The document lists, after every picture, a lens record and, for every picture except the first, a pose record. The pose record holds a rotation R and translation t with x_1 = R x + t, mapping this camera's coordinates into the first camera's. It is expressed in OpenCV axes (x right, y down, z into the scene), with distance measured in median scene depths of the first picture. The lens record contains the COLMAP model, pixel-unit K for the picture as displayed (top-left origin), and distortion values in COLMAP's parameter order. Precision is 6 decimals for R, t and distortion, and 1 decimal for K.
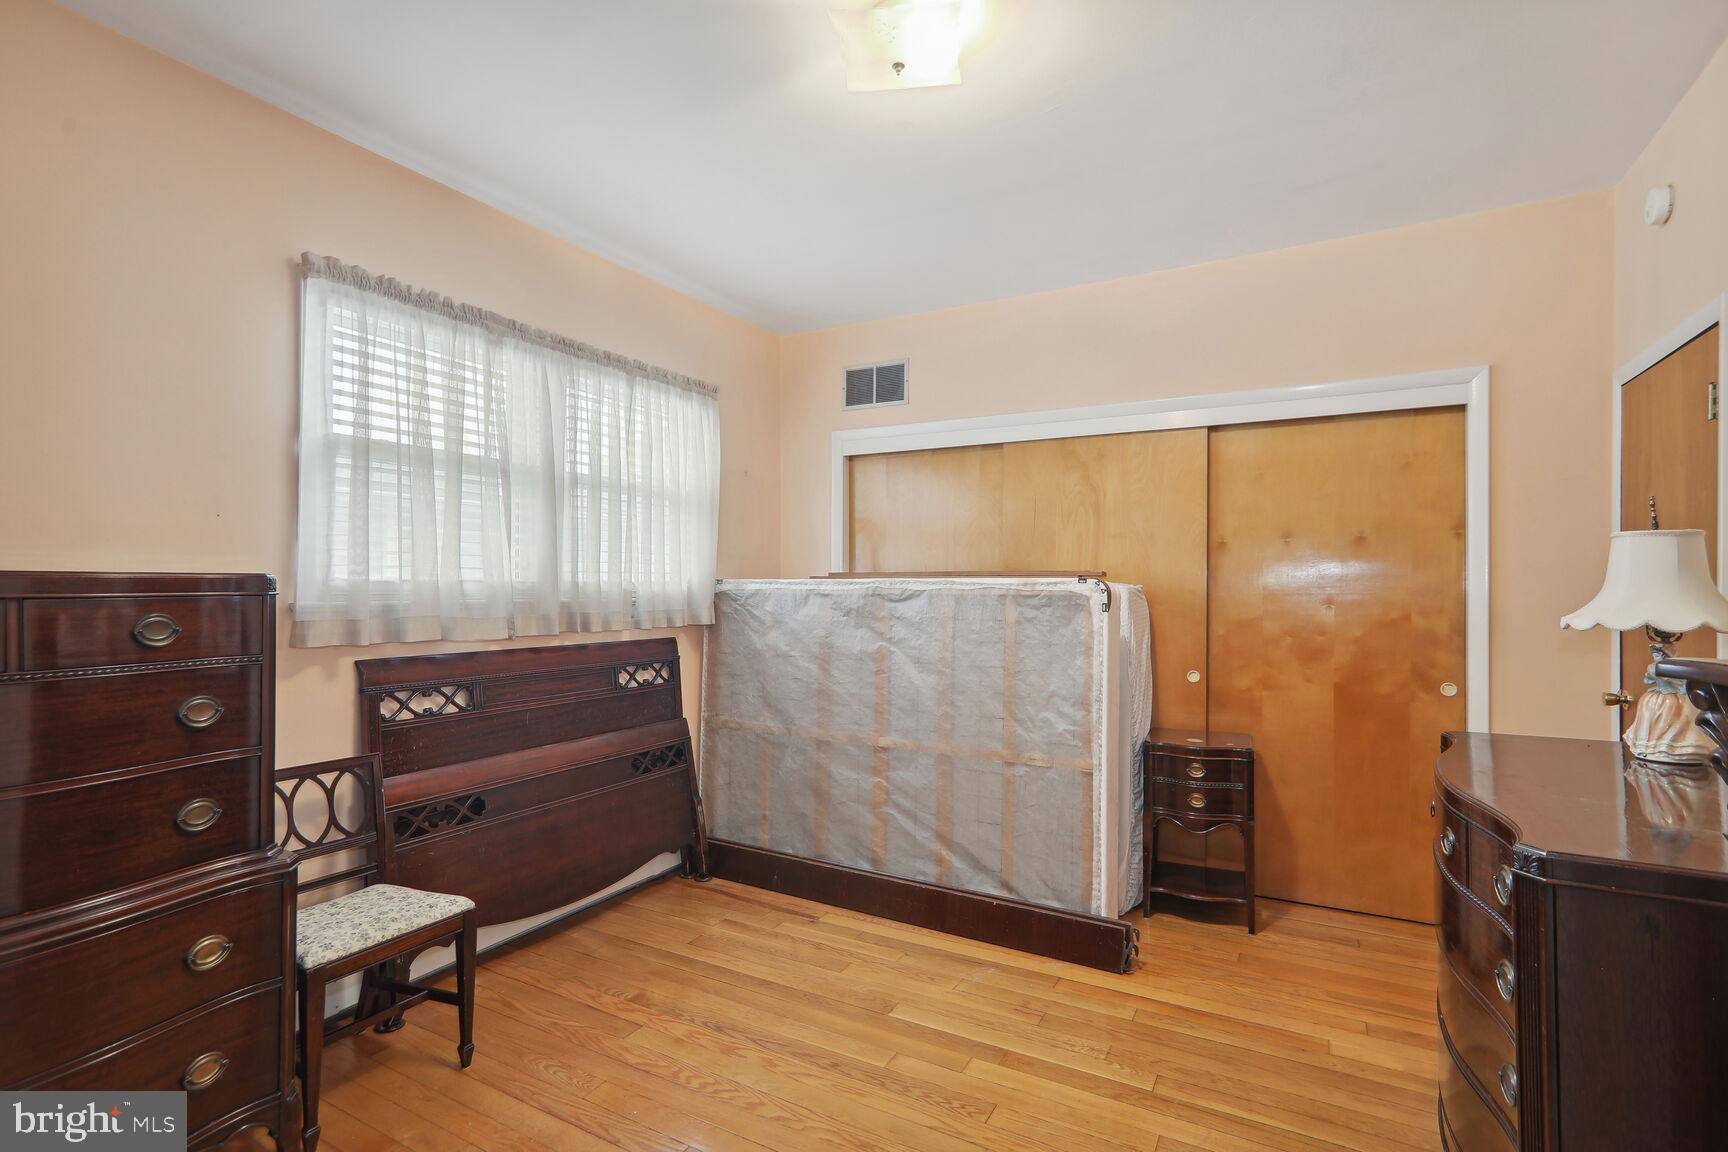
lens RADIAL K [[850.9, 0, 860.1], [0, 850.9, 574.6], [0, 0, 1]] dist [0.005409, 0.003026]
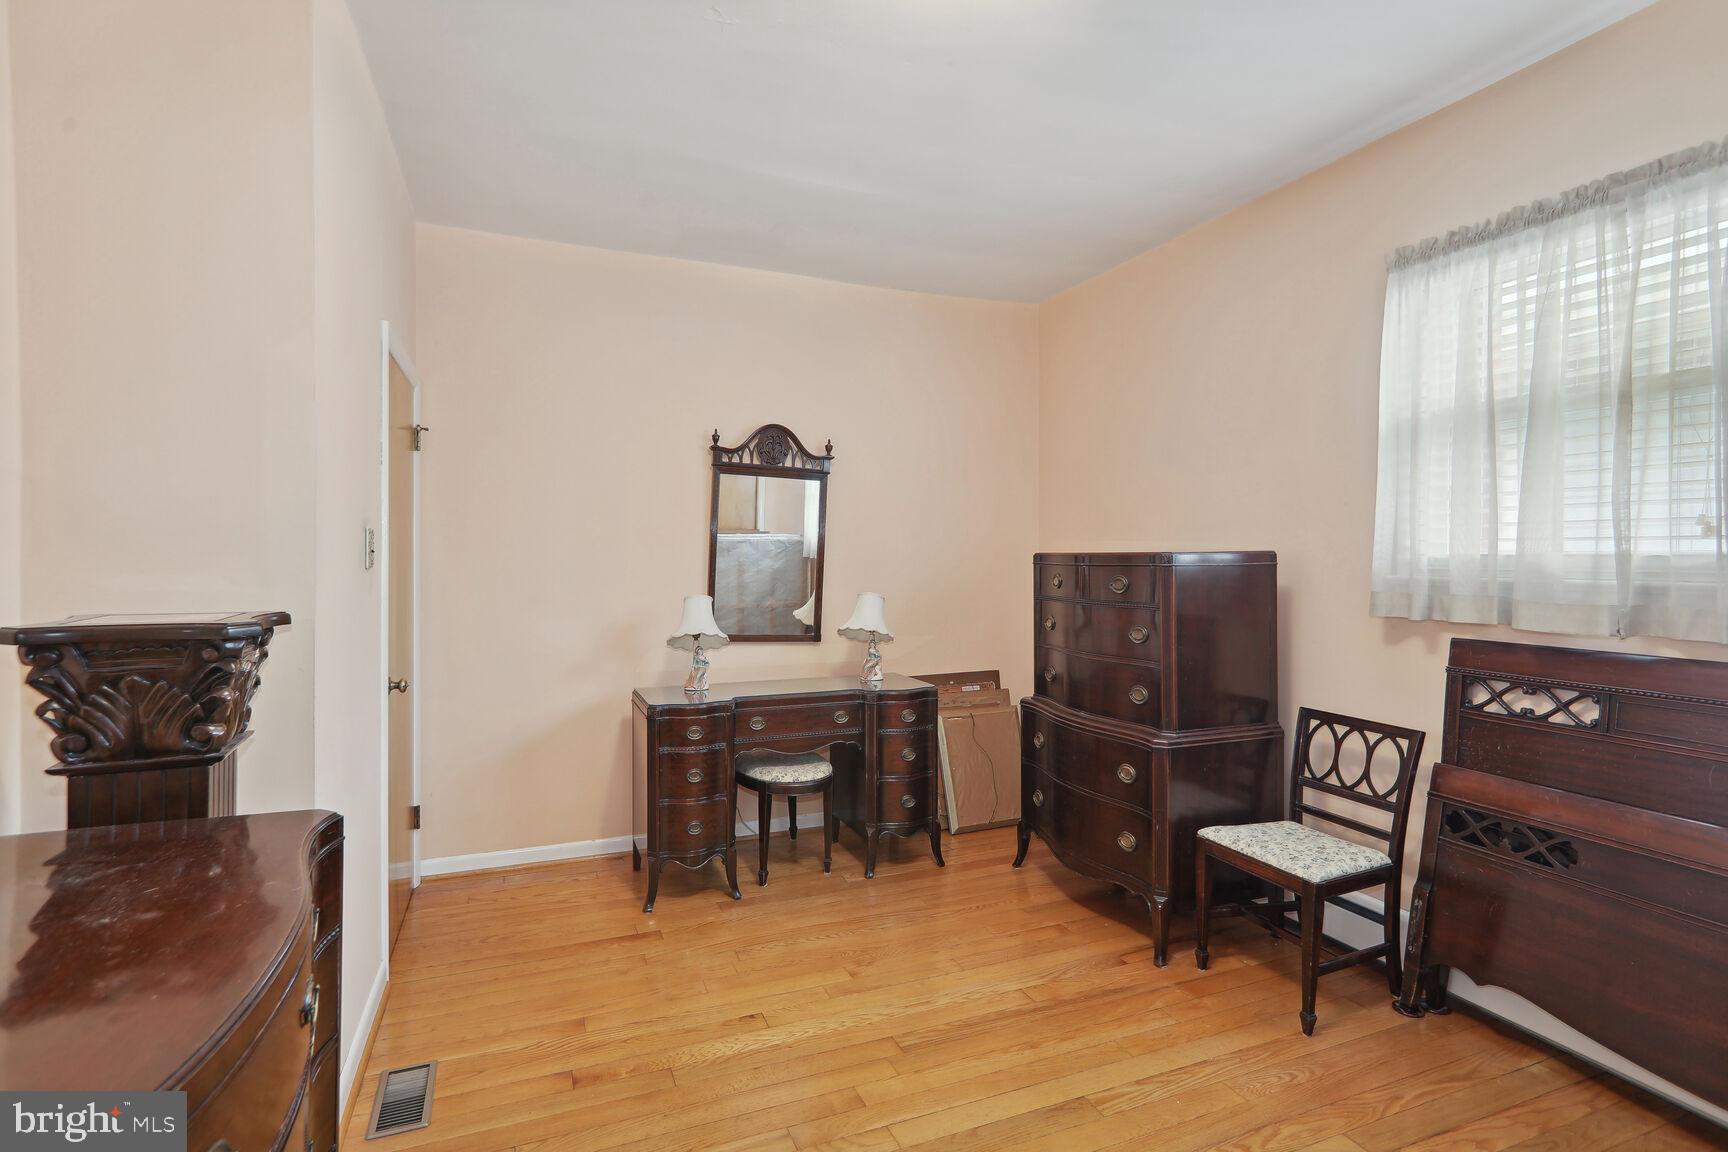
lens RADIAL K [[850.9, 0, 865.3], [0, 850.9, 570.9], [0, 0, 1]] dist [0.005409, 0.003026]
pose [[-0.630291, 0.005633, -0.776338, 0.558175], [0.003171, 0.999984, 0.004681, 0.017158], [0.776352, 0.000489, -0.630299, 1.051082]]
